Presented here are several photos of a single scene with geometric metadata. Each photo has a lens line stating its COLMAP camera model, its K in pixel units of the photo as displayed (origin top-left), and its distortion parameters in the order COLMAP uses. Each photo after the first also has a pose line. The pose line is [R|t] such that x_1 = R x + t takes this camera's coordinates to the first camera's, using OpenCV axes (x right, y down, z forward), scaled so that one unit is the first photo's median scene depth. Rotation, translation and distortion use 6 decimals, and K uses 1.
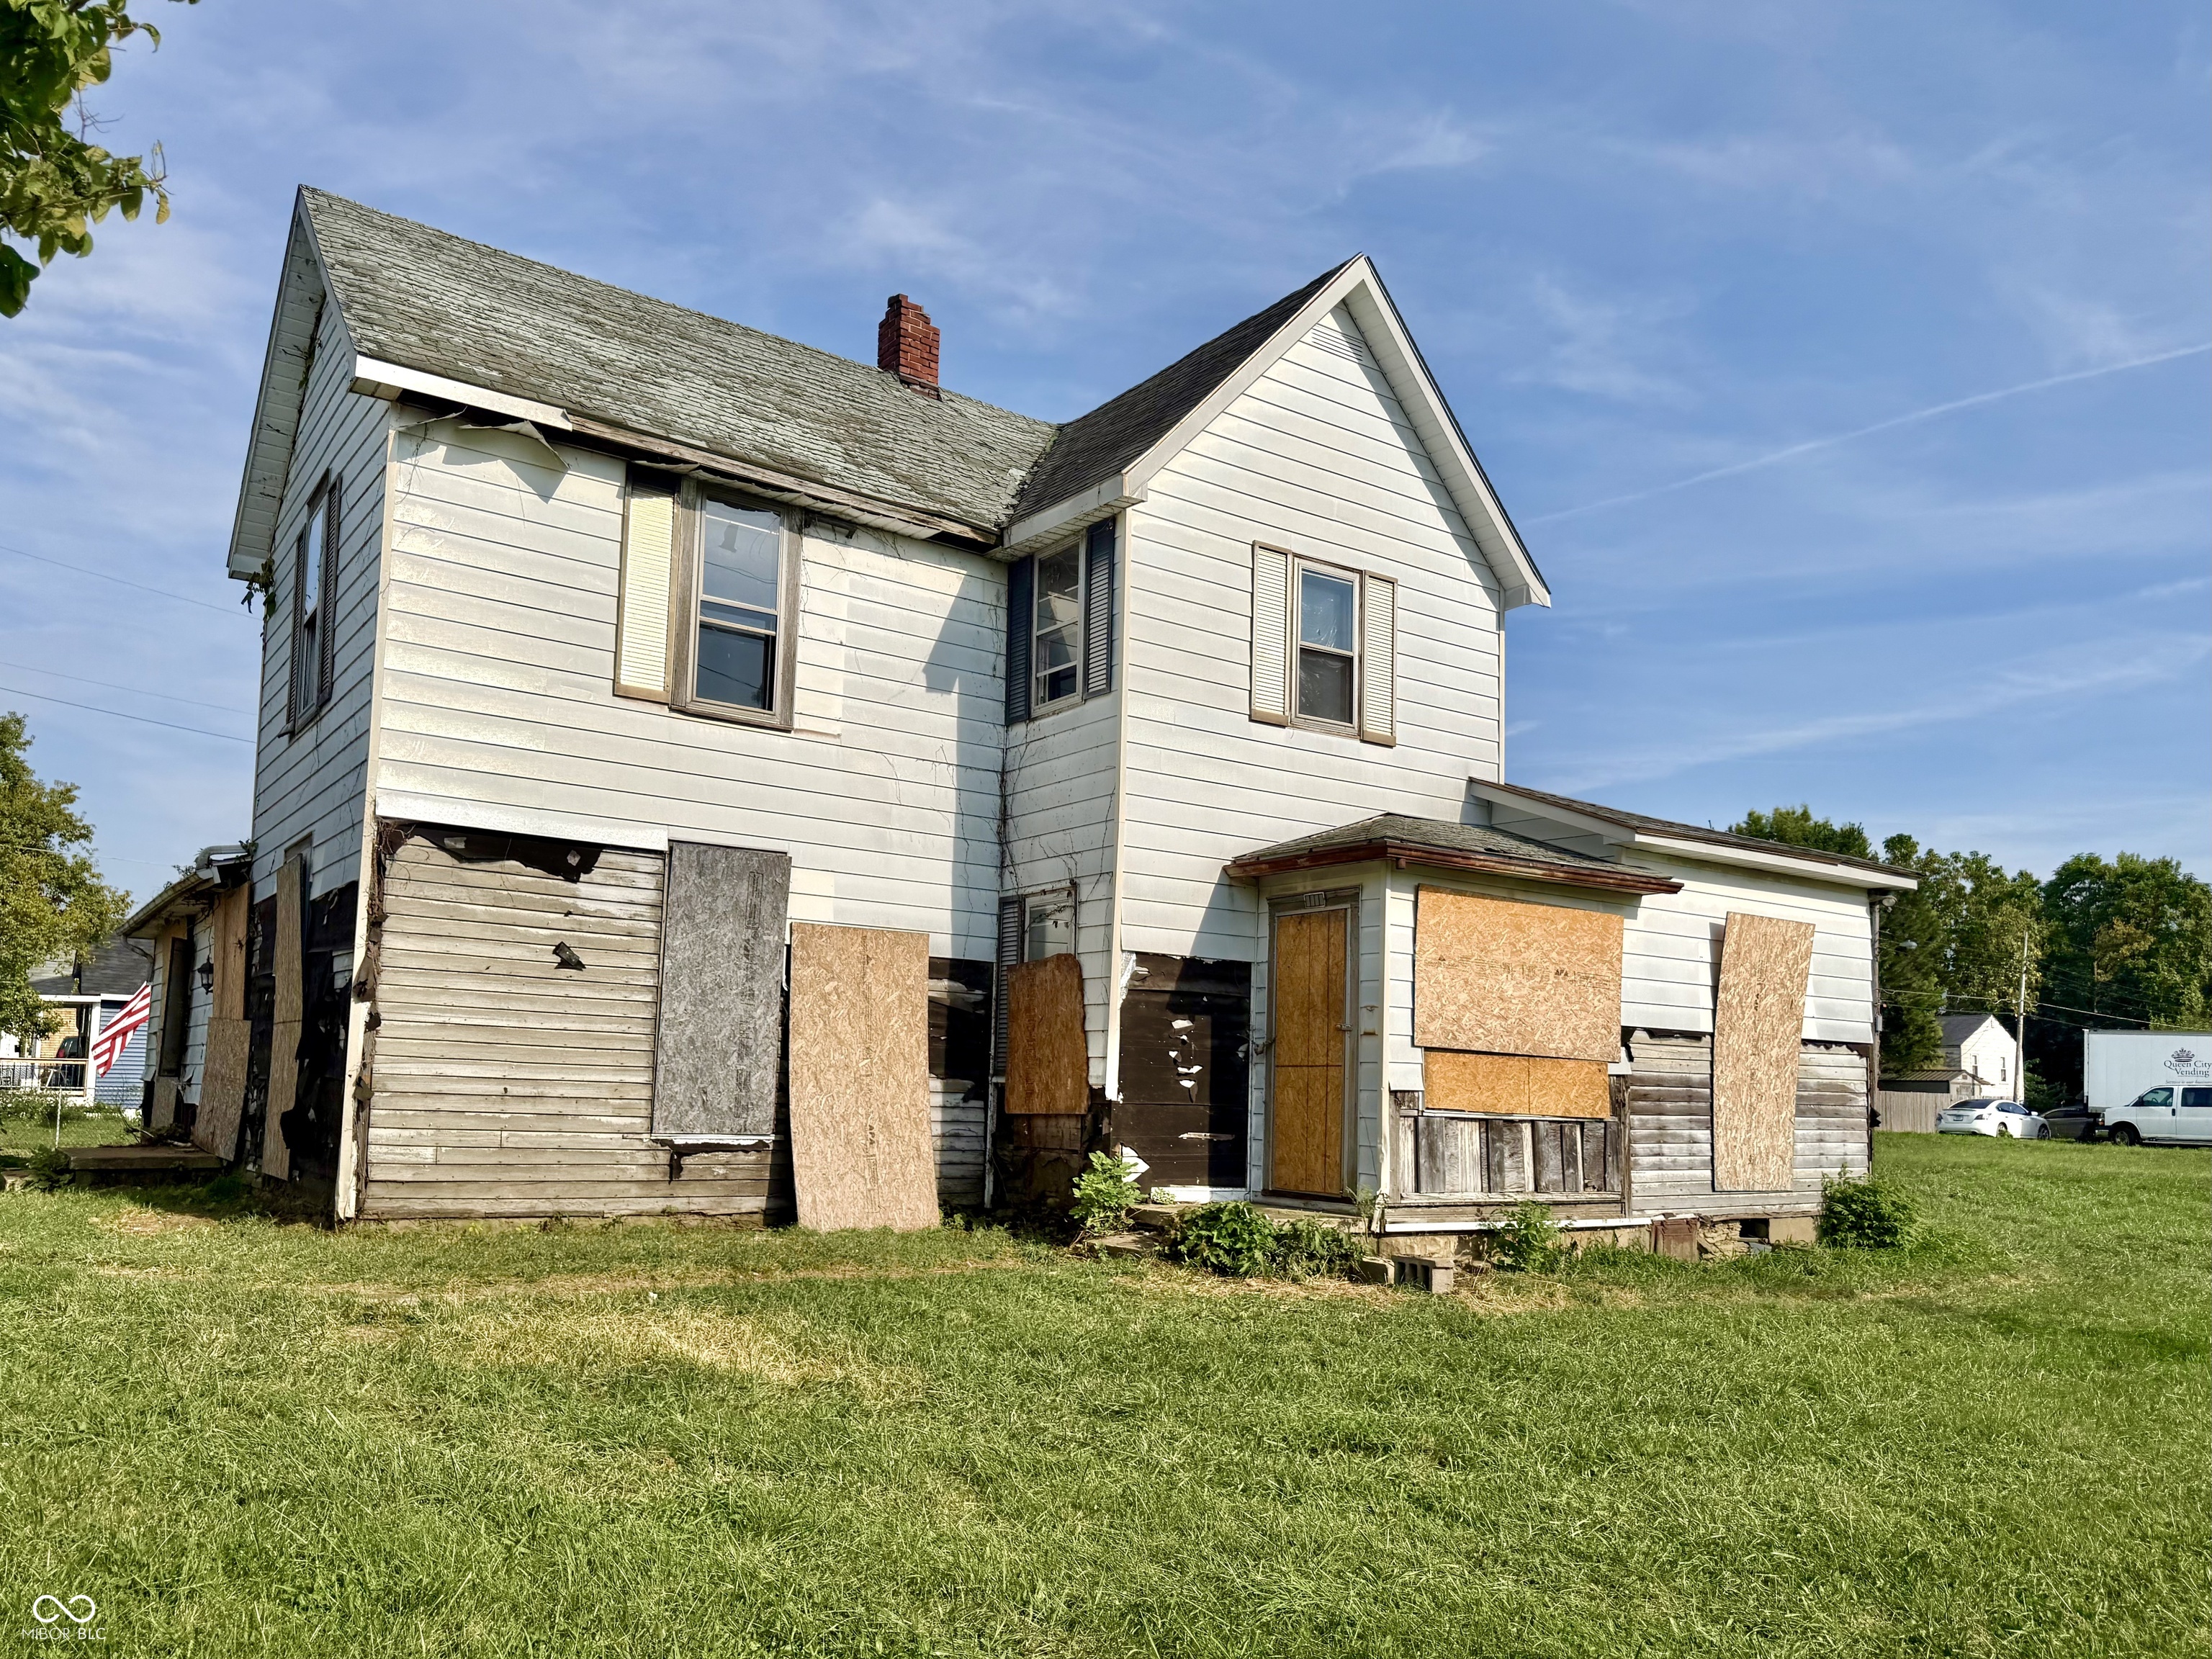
lens RADIAL K [[1654.5, 0, 1170.1], [0, 1654.5, 818.7], [0, 0, 1]] dist [0.163332, -0.263641]
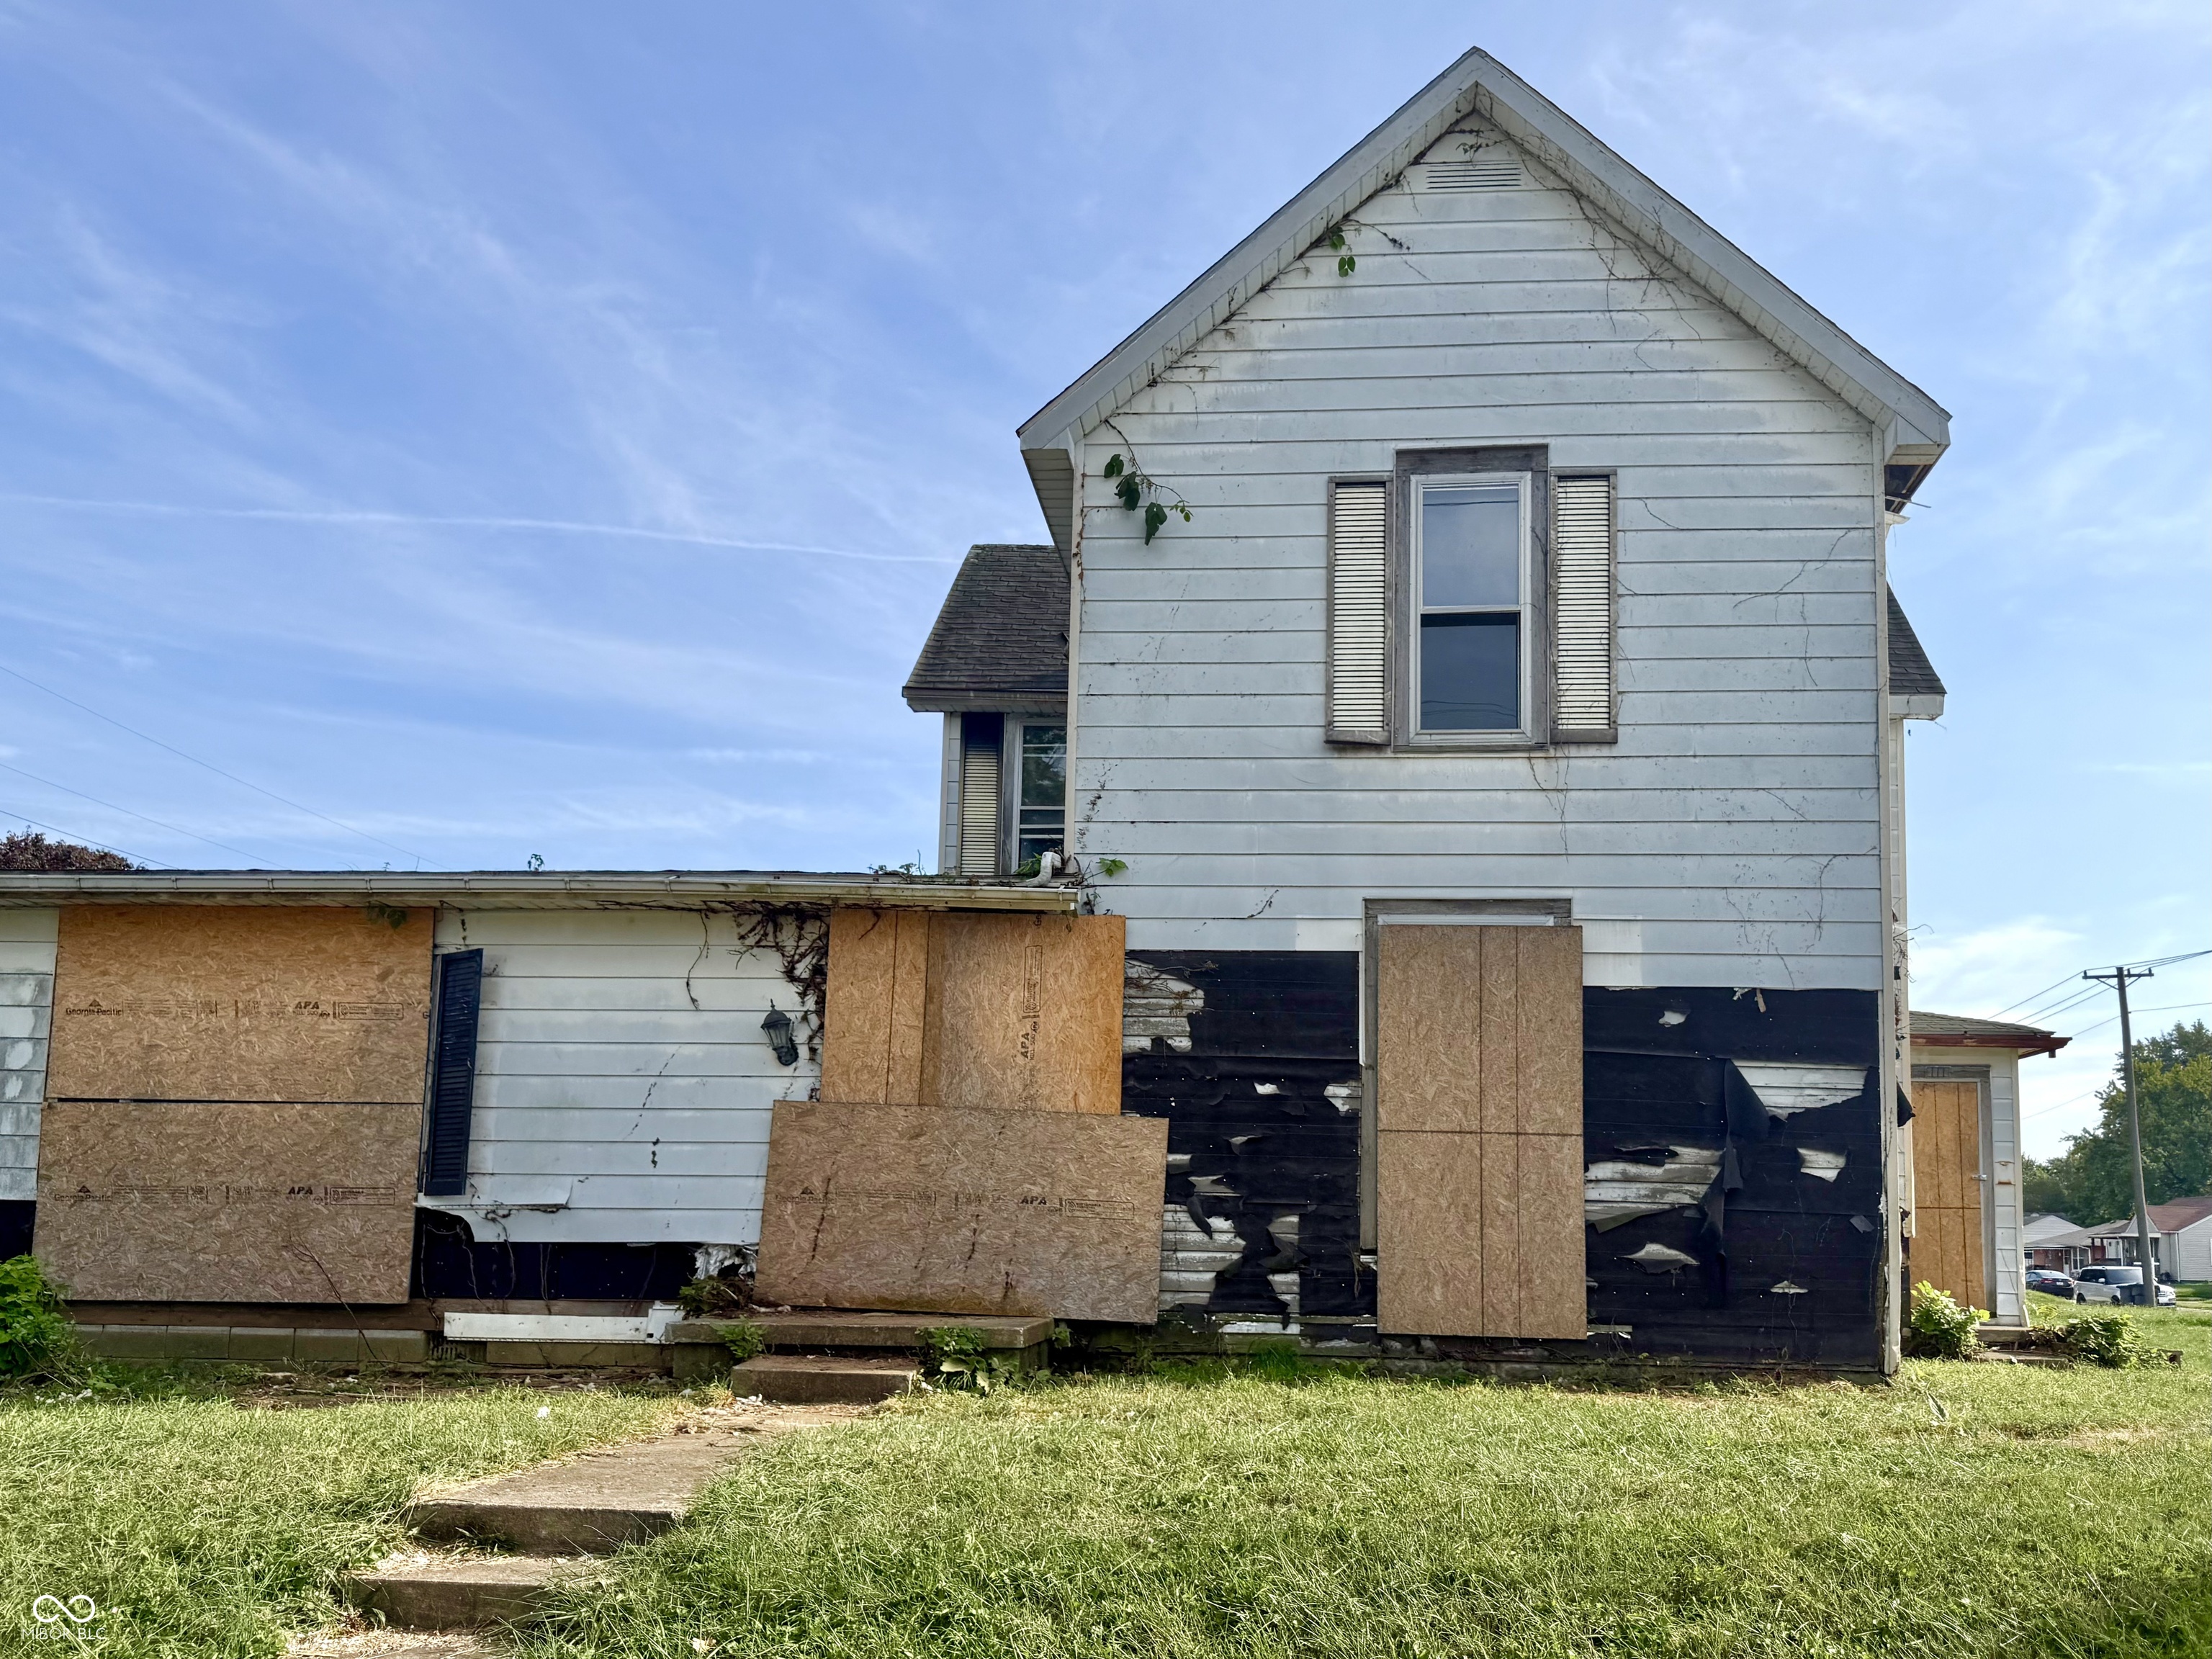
lens RADIAL K [[1714.8, 0, 1227.6], [0, 1714.8, 906.9], [0, 0, 1]] dist [0.134720, -0.195563]
pose [[0.614777, 0.140124, 0.776154, -1.233979], [-0.129337, 0.988680, -0.076047, 0.094527], [-0.778024, -0.053634, 0.625941, 0.620409]]
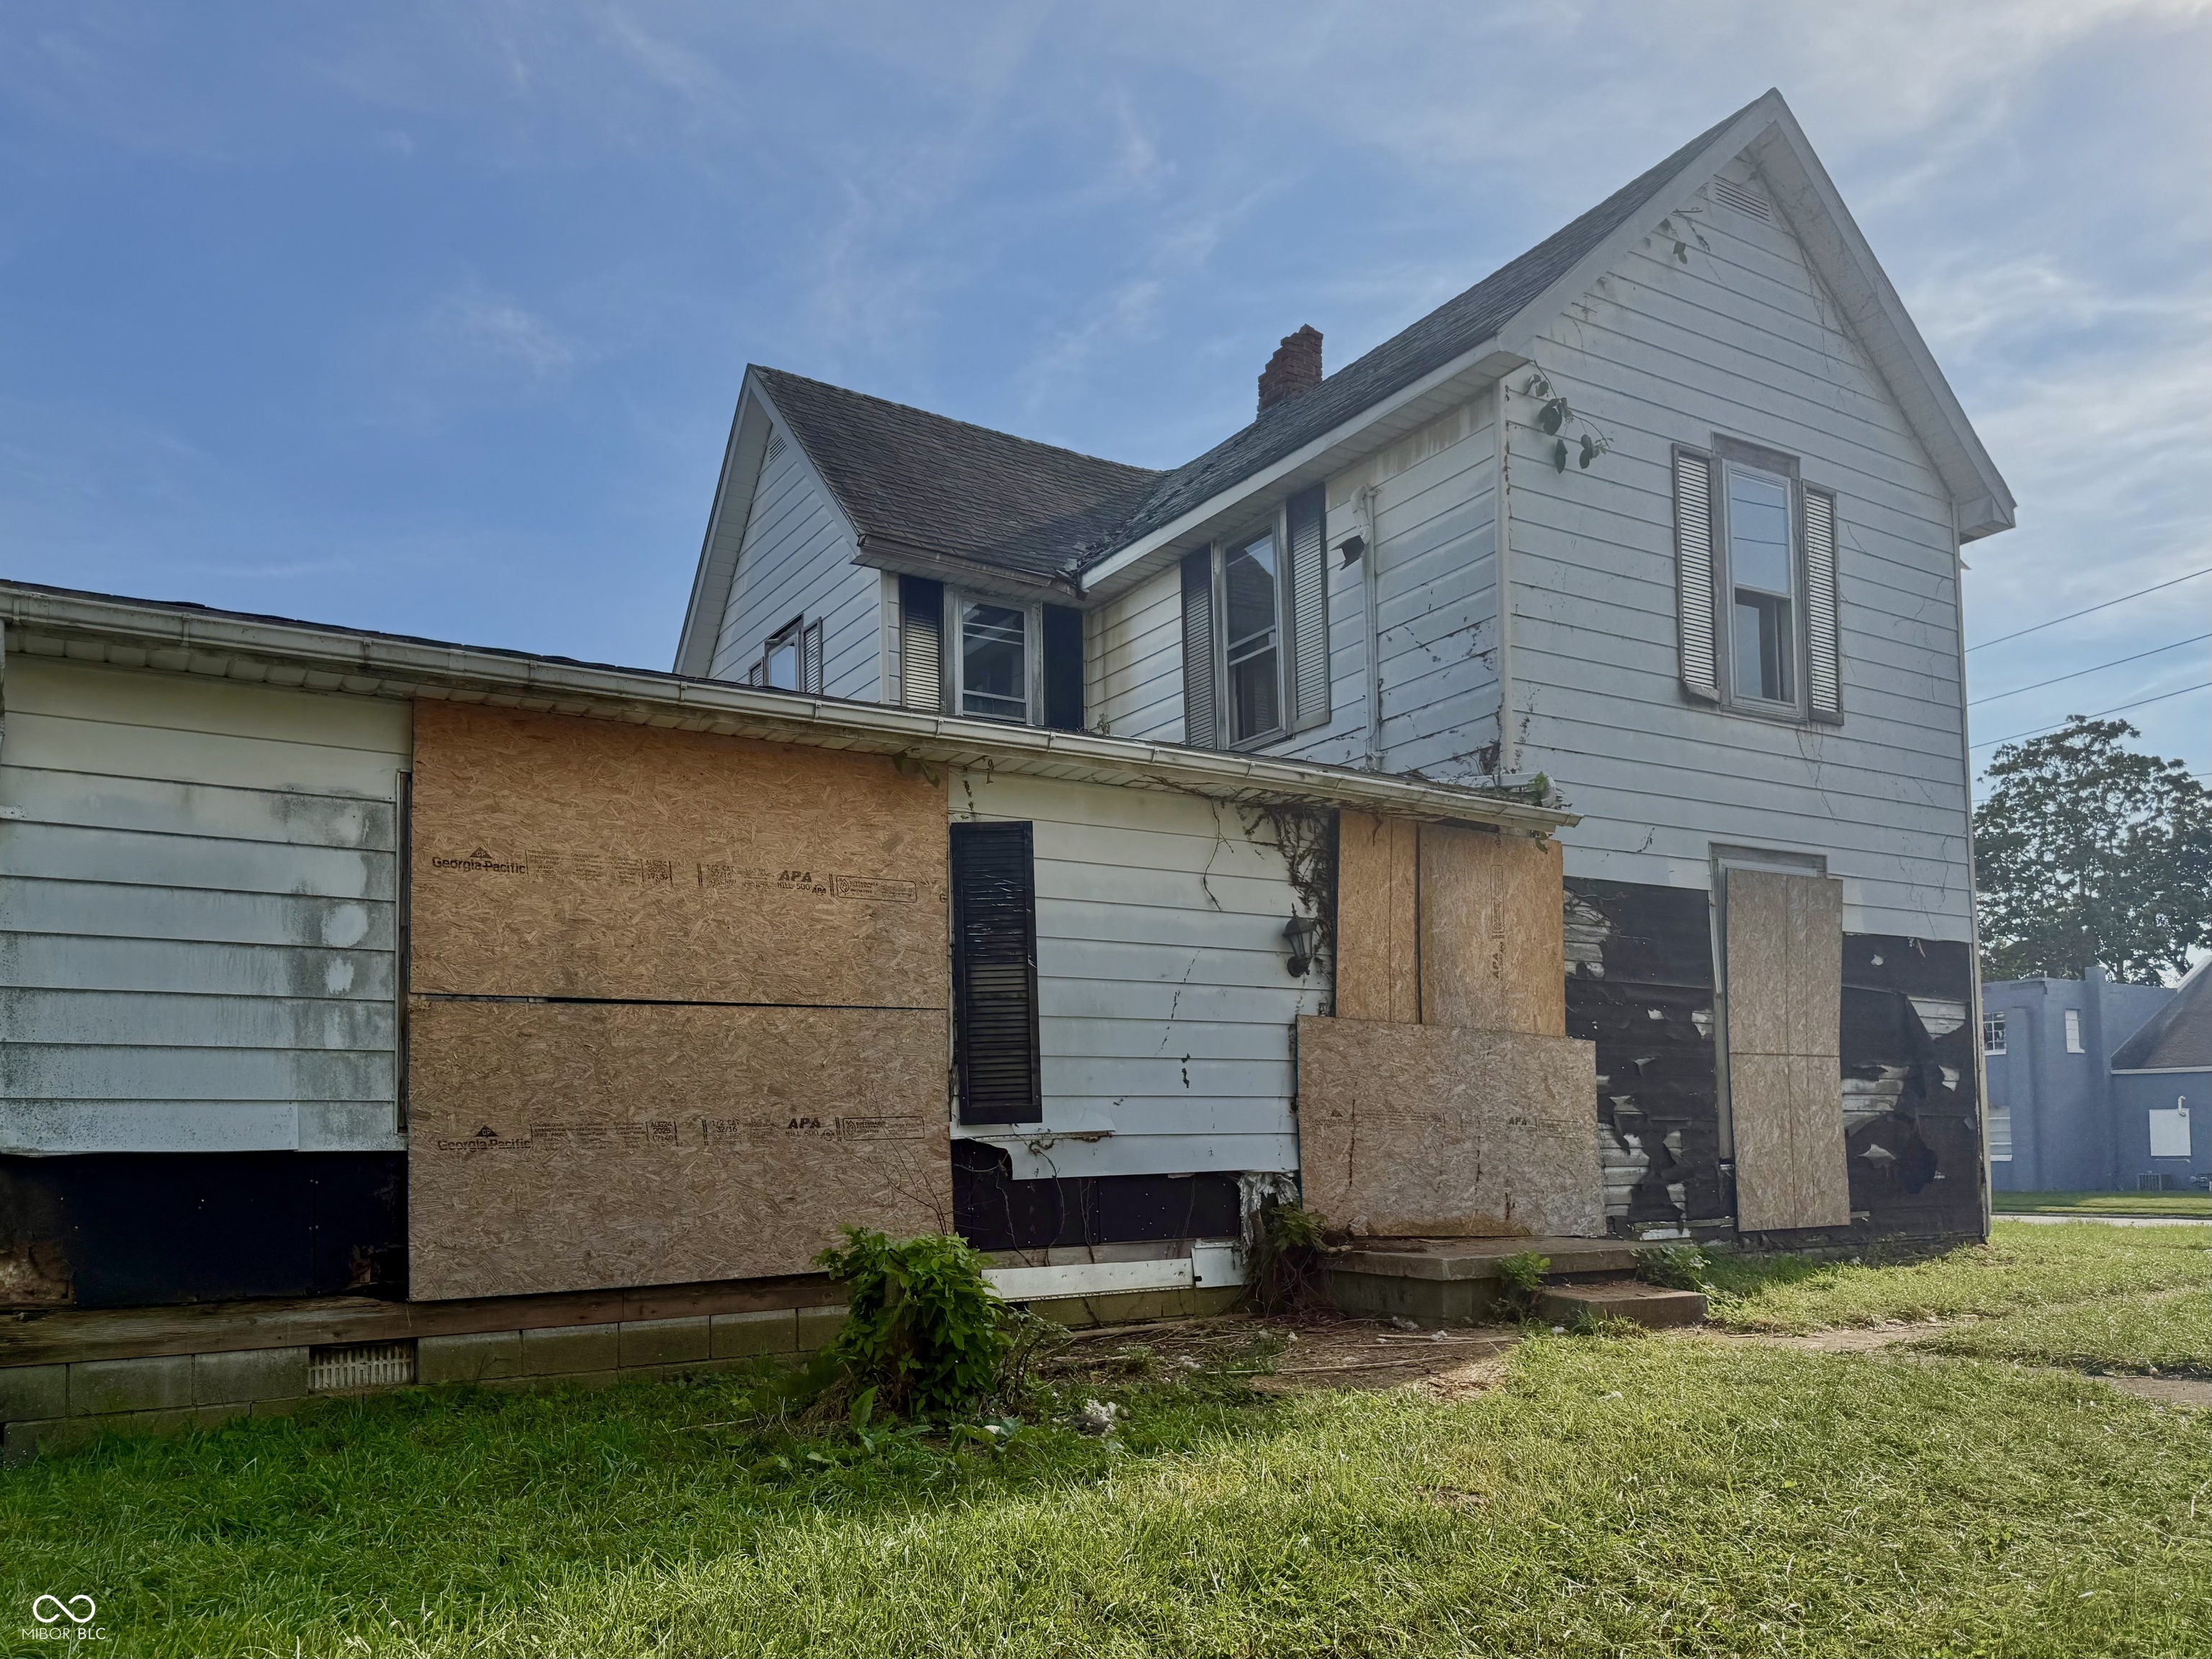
lens RADIAL K [[1714.8, 0, 1227.6], [0, 1714.8, 906.9], [0, 0, 1]] dist [0.134720, -0.195563]
pose [[0.007481, 0.126589, 0.991927, -1.459109], [-0.133863, 0.983153, -0.124460, 0.202205], [-0.990972, -0.131851, 0.024300, 1.323301]]
